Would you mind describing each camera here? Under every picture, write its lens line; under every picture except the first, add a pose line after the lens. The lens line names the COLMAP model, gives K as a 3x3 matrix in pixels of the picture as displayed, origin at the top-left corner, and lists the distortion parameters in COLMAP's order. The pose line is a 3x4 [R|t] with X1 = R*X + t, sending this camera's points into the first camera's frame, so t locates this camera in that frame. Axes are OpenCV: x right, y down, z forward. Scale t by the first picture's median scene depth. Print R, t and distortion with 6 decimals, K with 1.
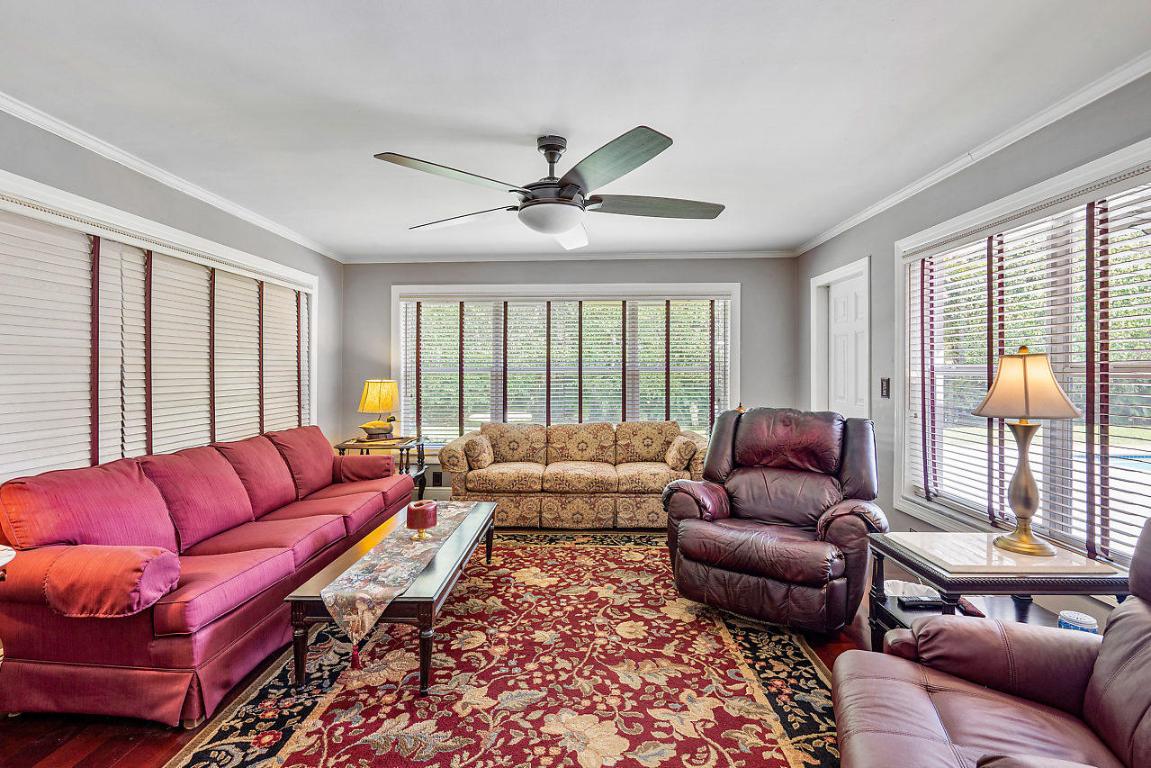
lens RADIAL K [[532.8, 0, 574.9], [0, 532.8, 371.9], [0, 0, 1]] dist [-0.000546, -0.001625]
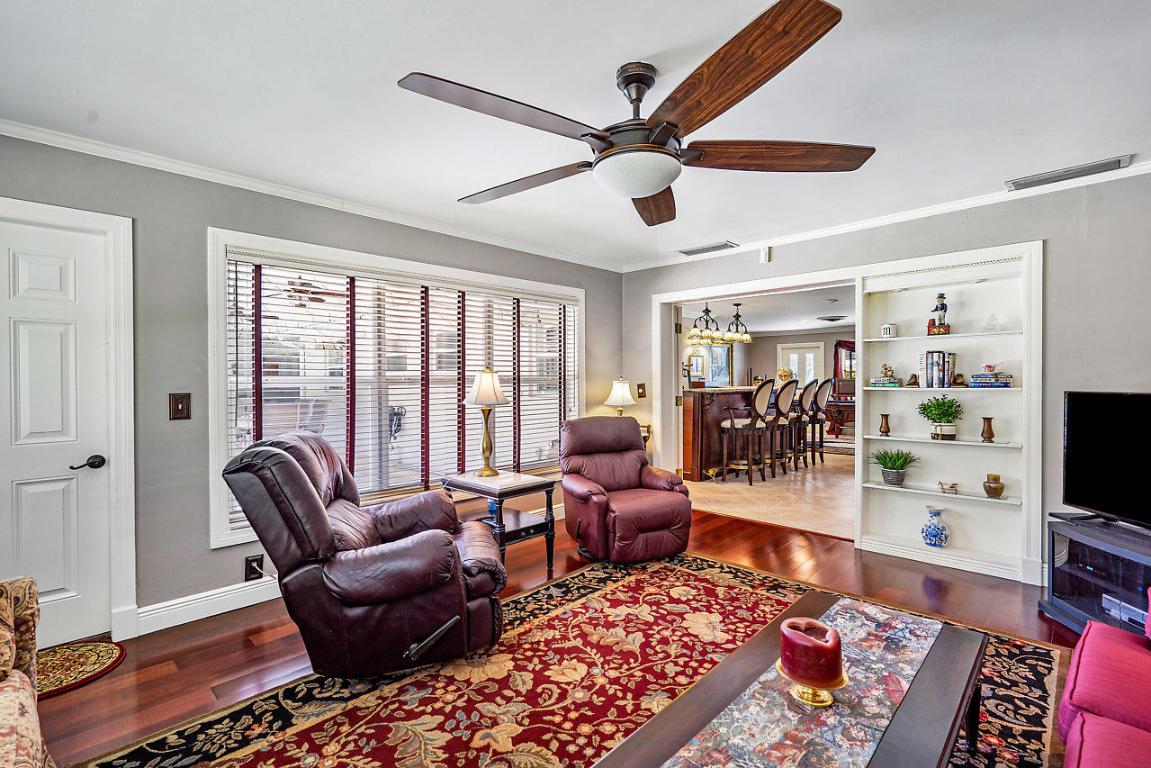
lens RADIAL K [[532.8, 0, 574.7], [0, 532.8, 389.5], [0, 0, 1]] dist [-0.000546, -0.001625]
pose [[-0.736119, -0.000749, 0.676852, -0.497739], [0.013214, 0.999793, 0.015477, 0.003158], [-0.676723, 0.020336, -0.735957, 1.626930]]
